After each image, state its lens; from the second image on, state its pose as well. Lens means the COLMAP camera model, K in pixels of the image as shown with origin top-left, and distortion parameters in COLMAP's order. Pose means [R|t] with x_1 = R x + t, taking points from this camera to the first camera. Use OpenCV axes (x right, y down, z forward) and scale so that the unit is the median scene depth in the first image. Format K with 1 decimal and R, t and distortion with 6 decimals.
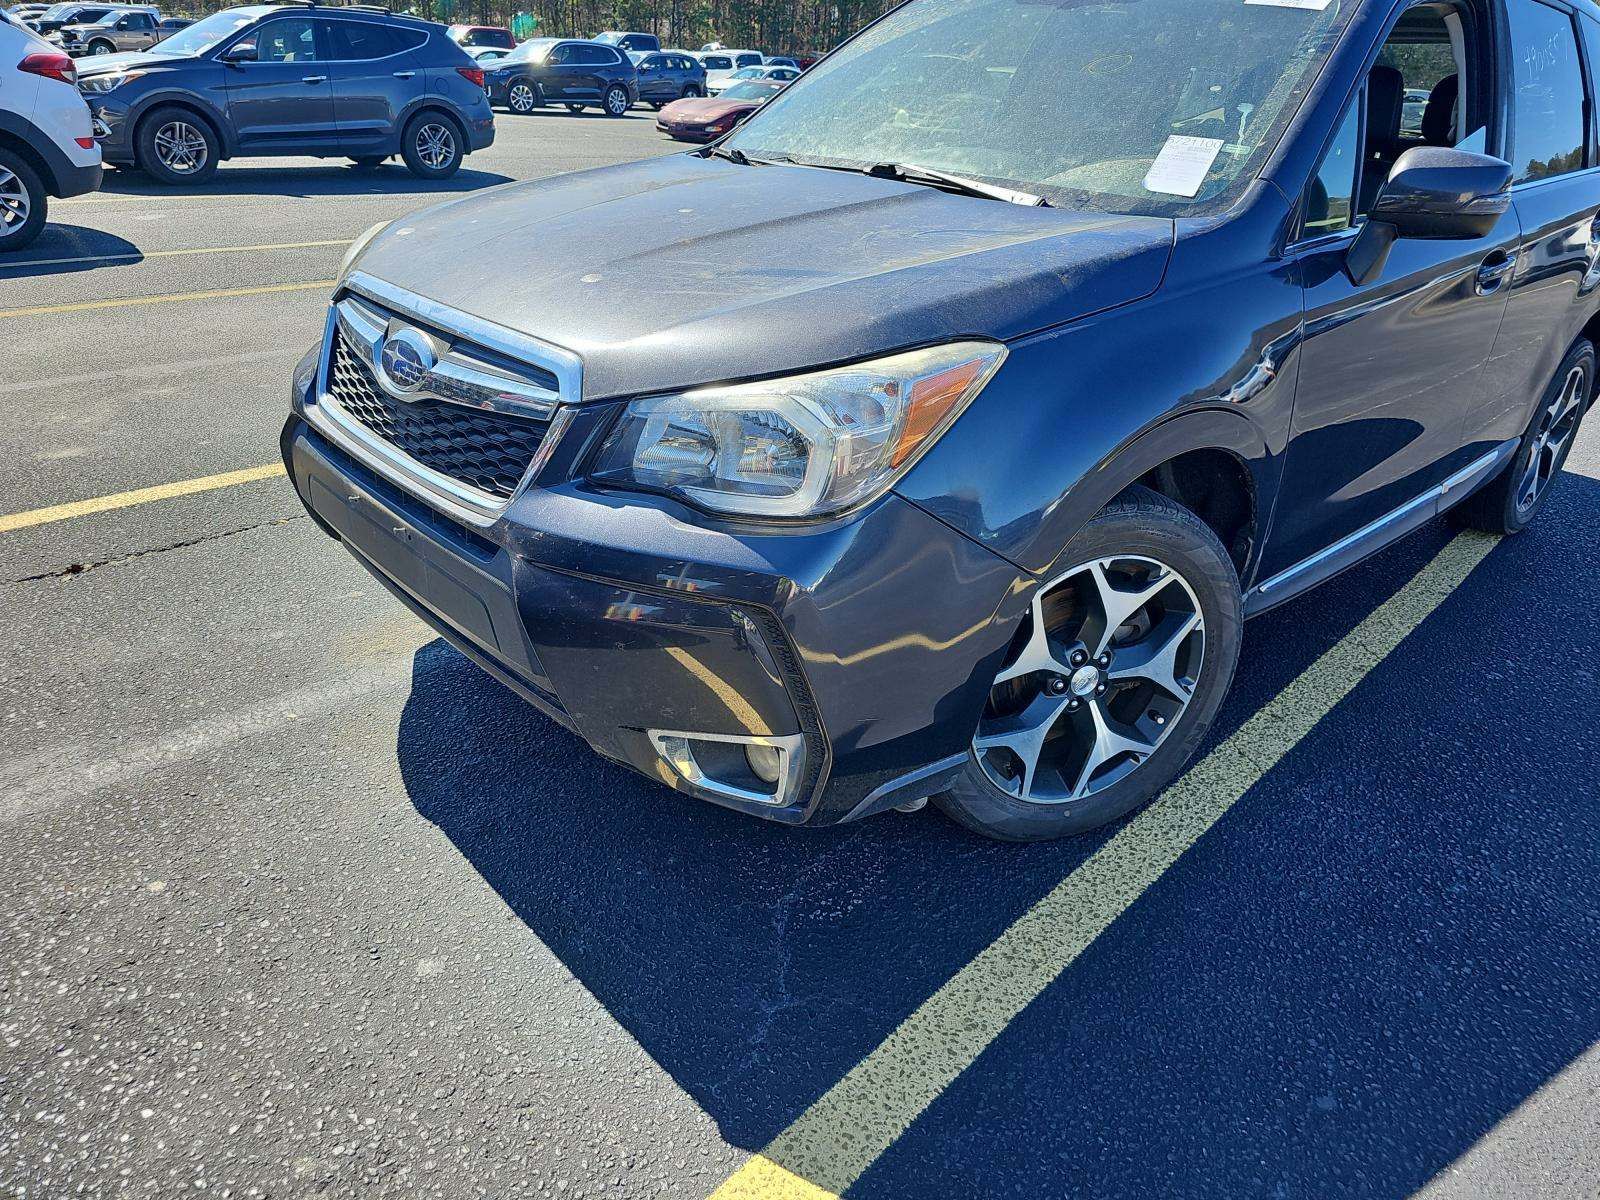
lens RADIAL K [[1105.0, 0, 795.0], [0, 1105.0, 599.8], [0, 0, 1]] dist [0.048267, -0.046948]
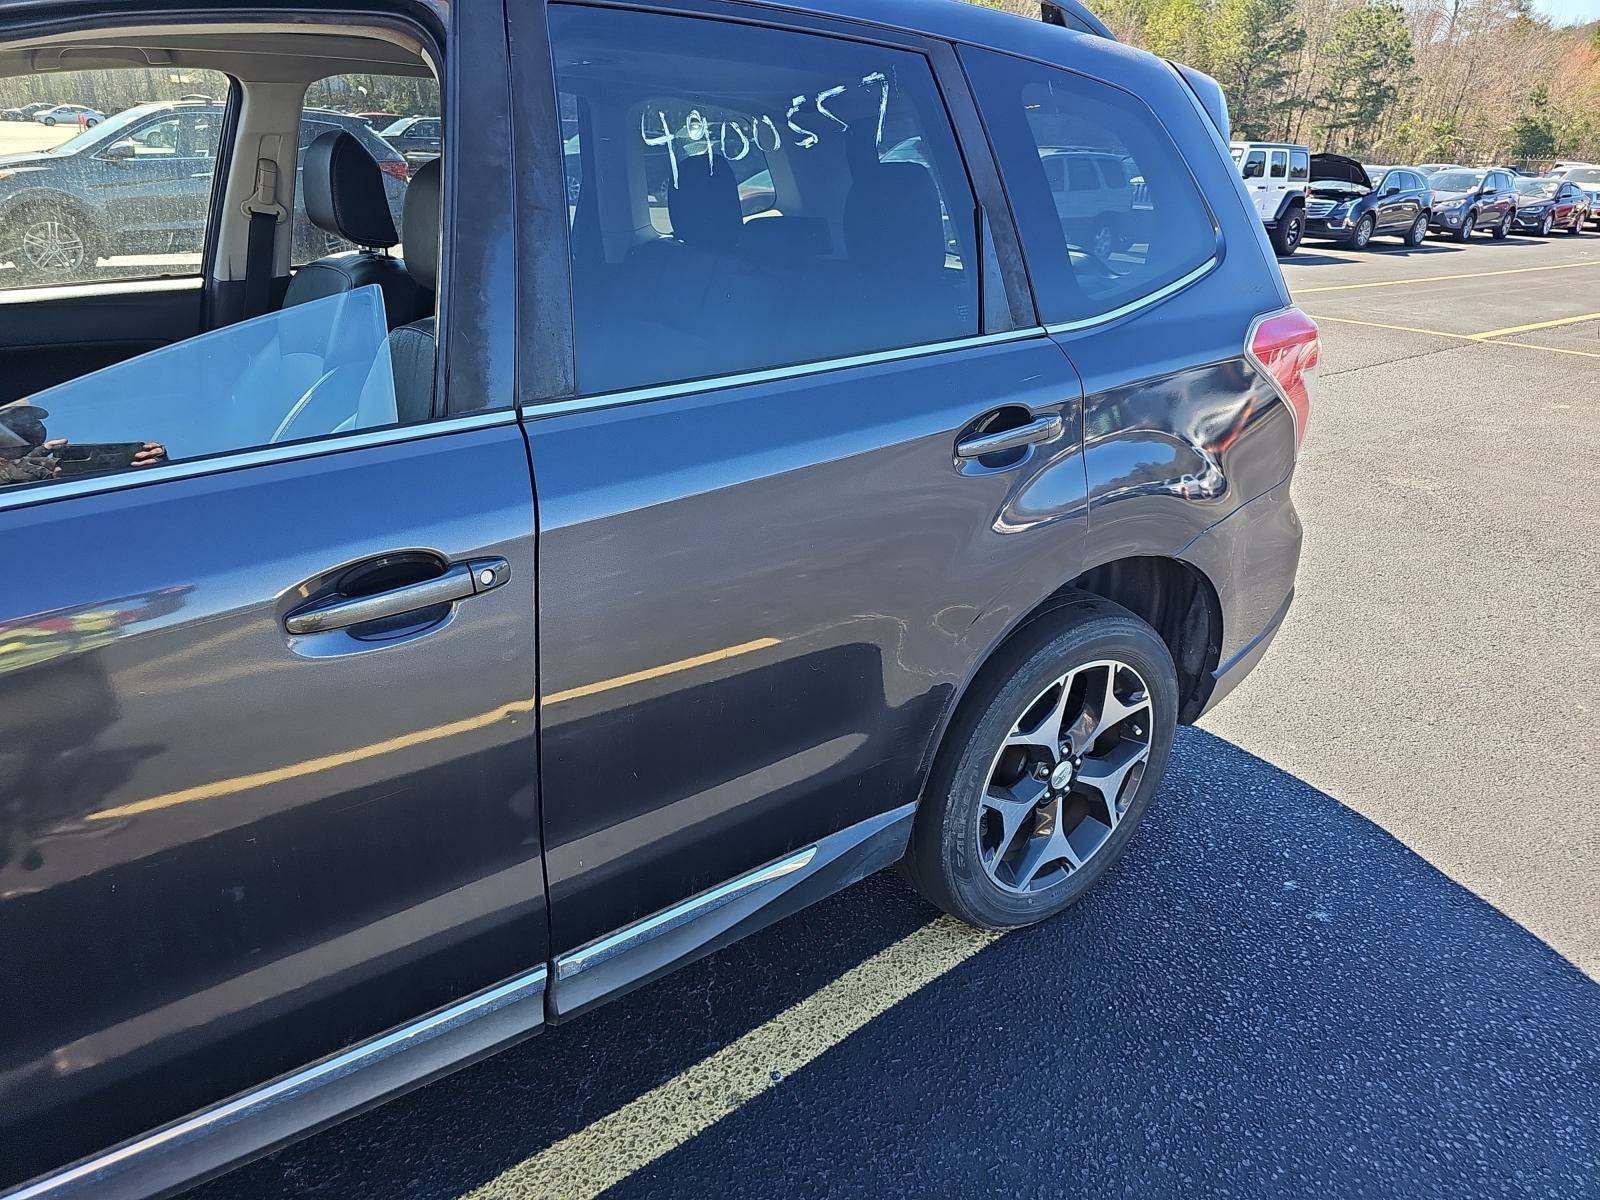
lens RADIAL K [[1105.0, 0, 783.7], [0, 1105.0, 607.1], [0, 0, 1]] dist [0.048267, -0.046948]
pose [[0.992145, 0.031256, -0.121123, 0.924773], [-0.038192, 0.997735, -0.055374, -0.300375], [0.119118, 0.059565, 0.991092, 0.634126]]
